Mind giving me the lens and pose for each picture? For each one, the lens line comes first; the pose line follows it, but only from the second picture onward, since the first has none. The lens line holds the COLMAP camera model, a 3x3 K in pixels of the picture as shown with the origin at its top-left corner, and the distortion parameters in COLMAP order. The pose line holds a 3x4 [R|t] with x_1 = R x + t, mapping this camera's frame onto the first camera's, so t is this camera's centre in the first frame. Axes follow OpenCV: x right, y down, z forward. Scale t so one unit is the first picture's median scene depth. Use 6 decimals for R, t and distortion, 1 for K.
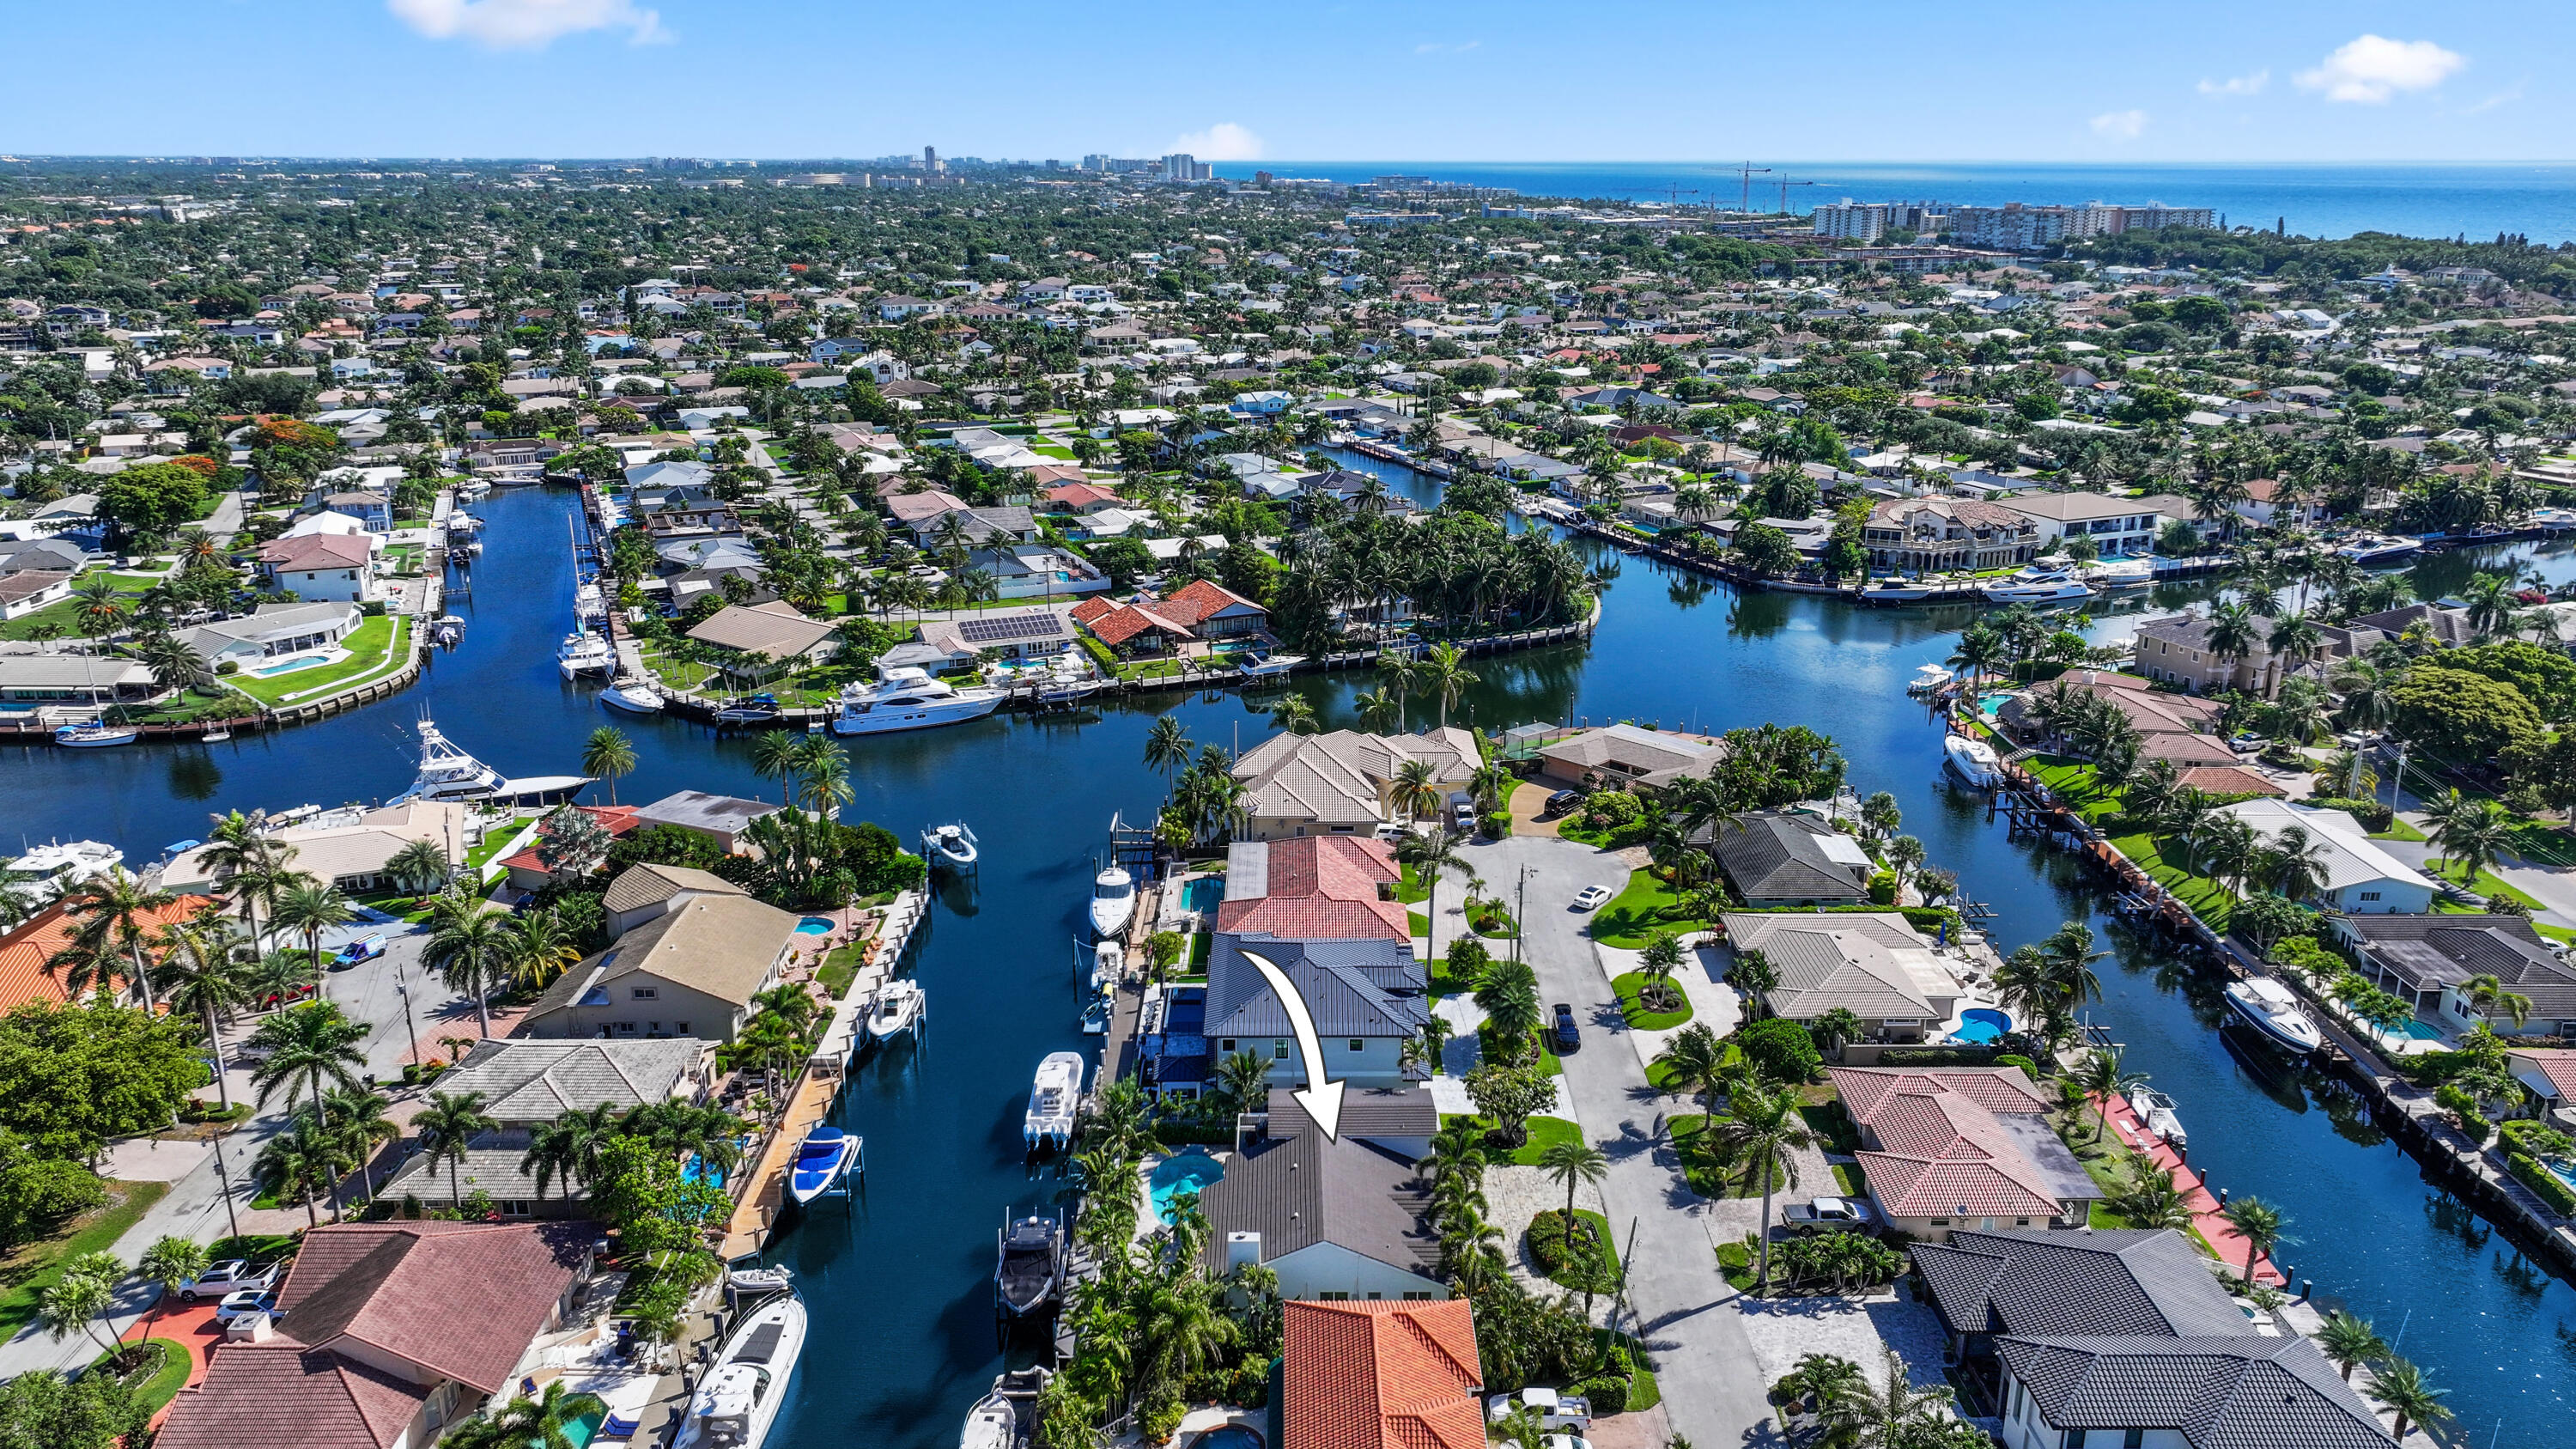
lens RADIAL K [[1813.1, 0, 1298.2], [0, 1813.1, 727.8], [0, 0, 1]] dist [0.000338, -0.007615]
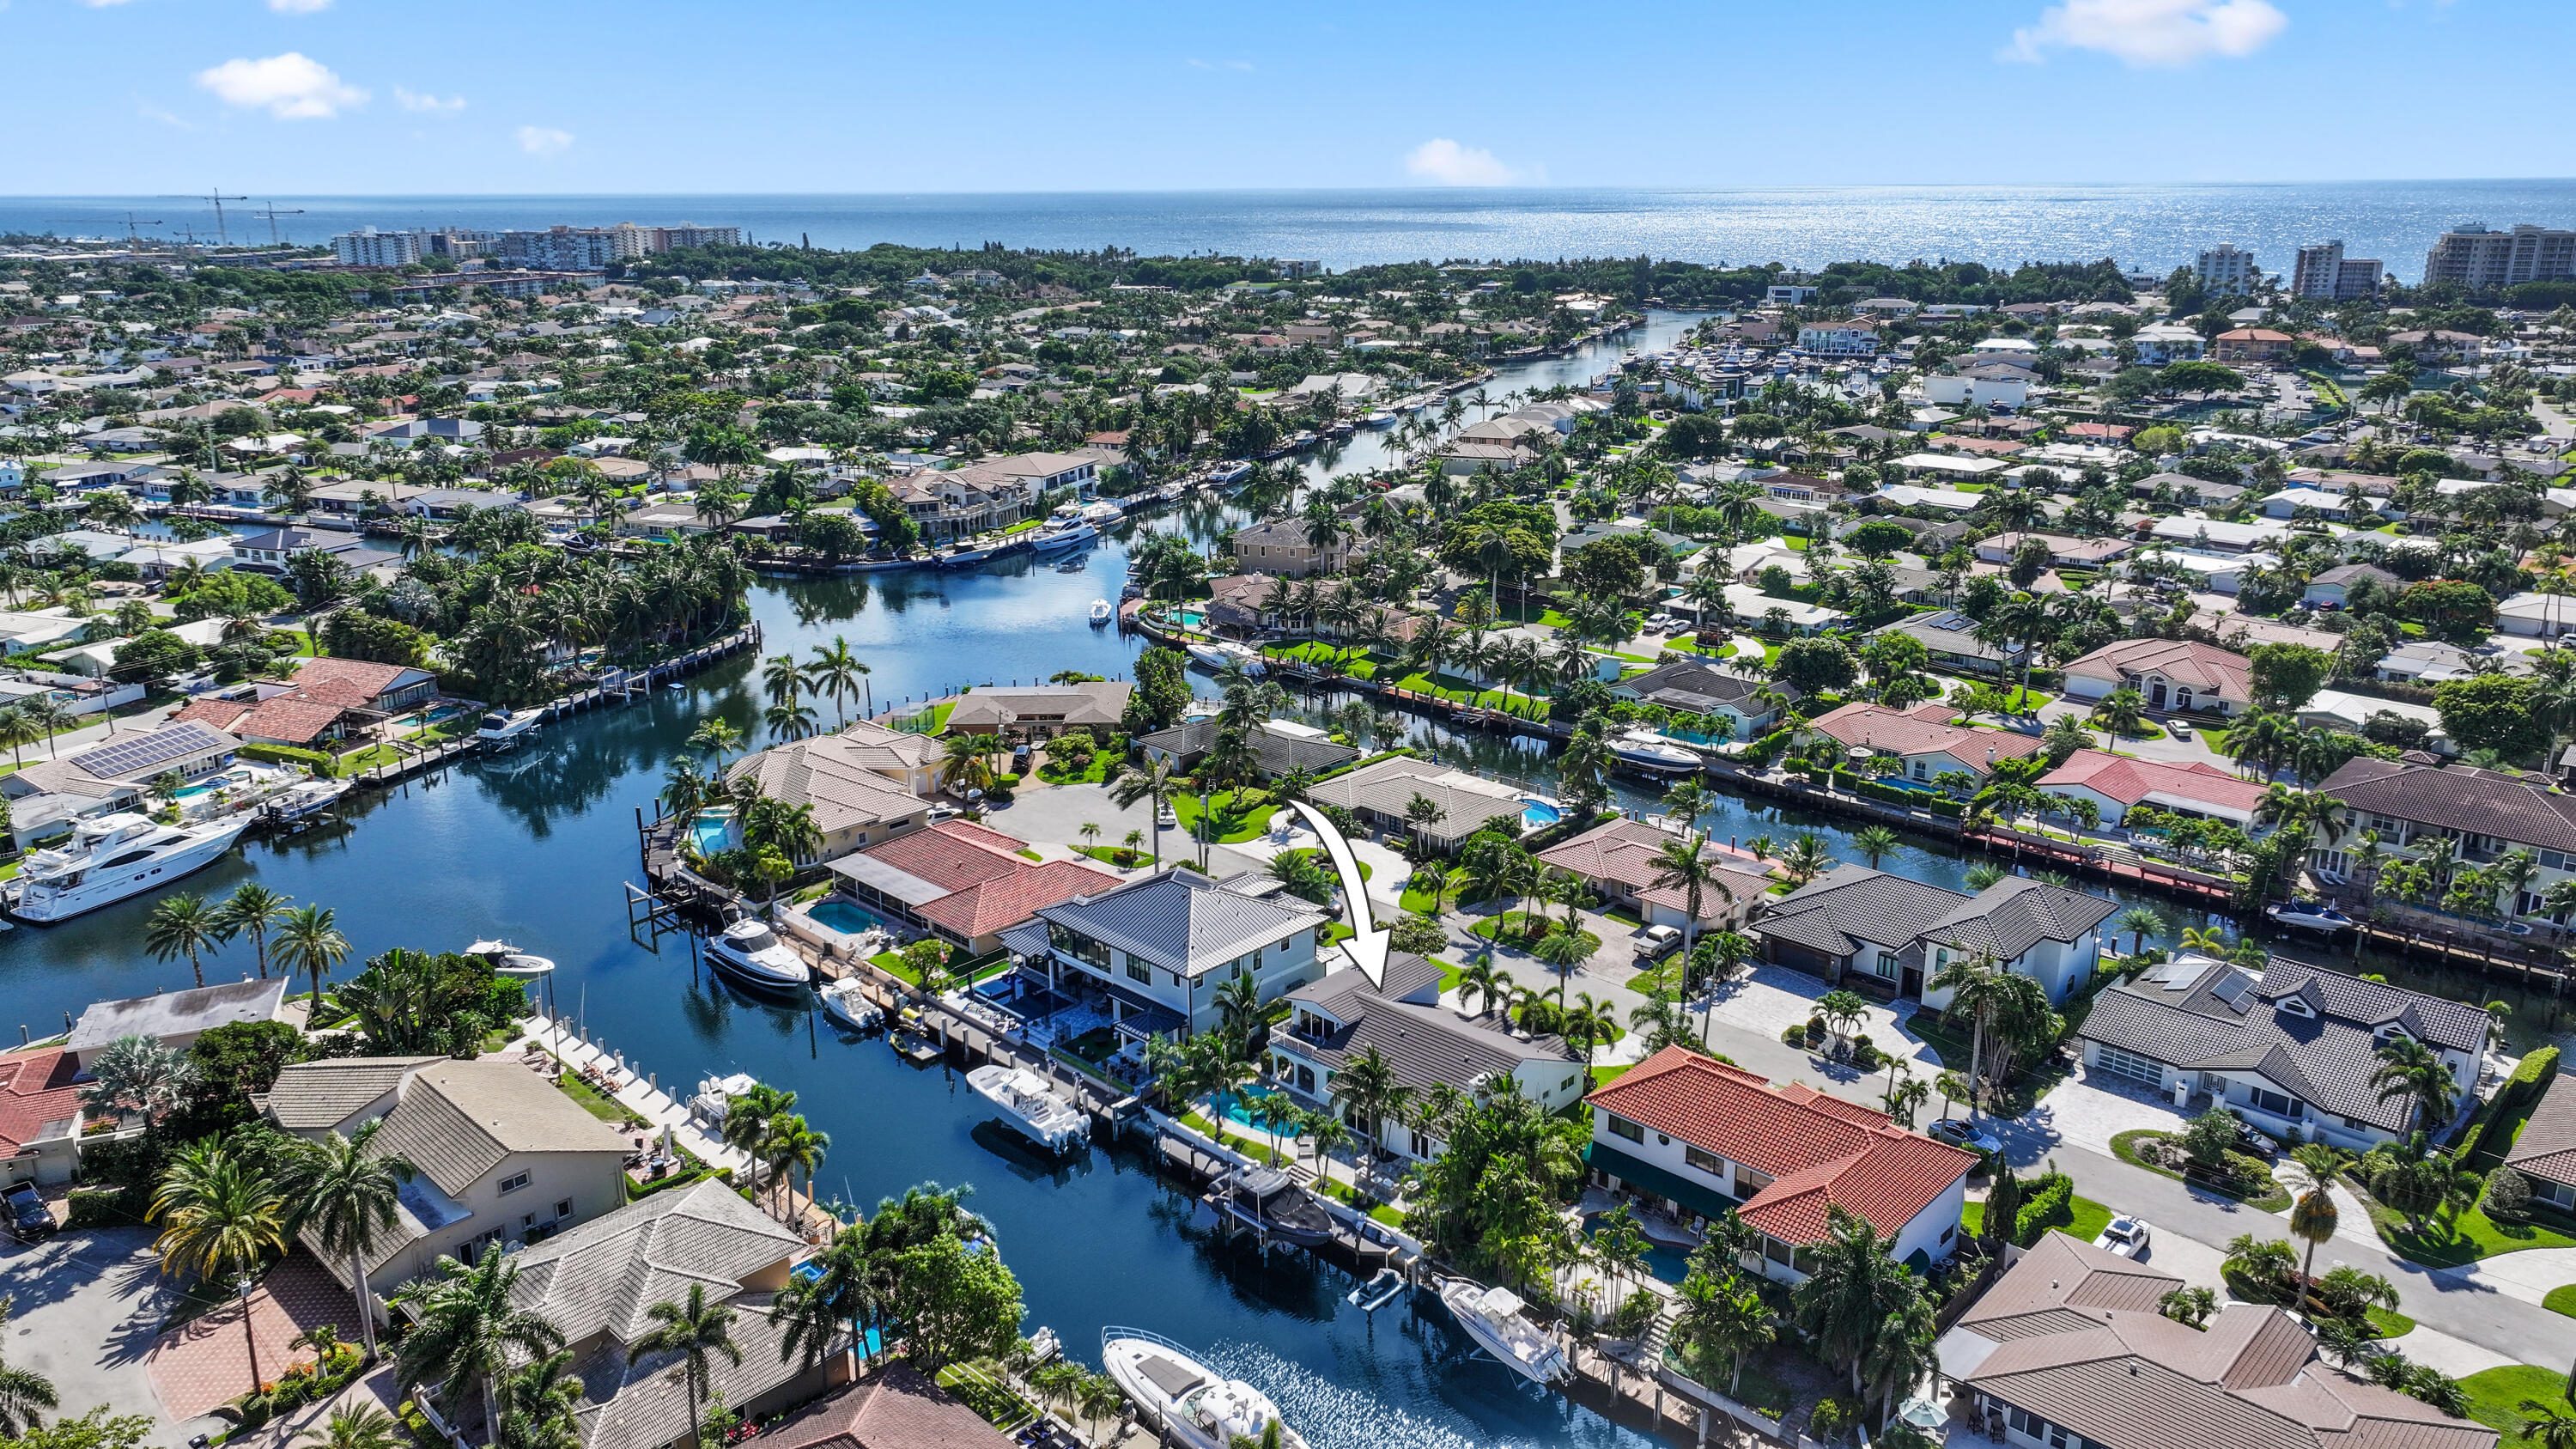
lens RADIAL K [[1813.1, 0, 1298.2], [0, 1813.1, 727.8], [0, 0, 1]] dist [0.000338, -0.007615]
pose [[0.692886, -0.212040, 0.689165, -0.286186], [0.223016, 0.971939, 0.074823, -0.011124], [-0.685692, 0.101851, 0.720731, 0.091575]]
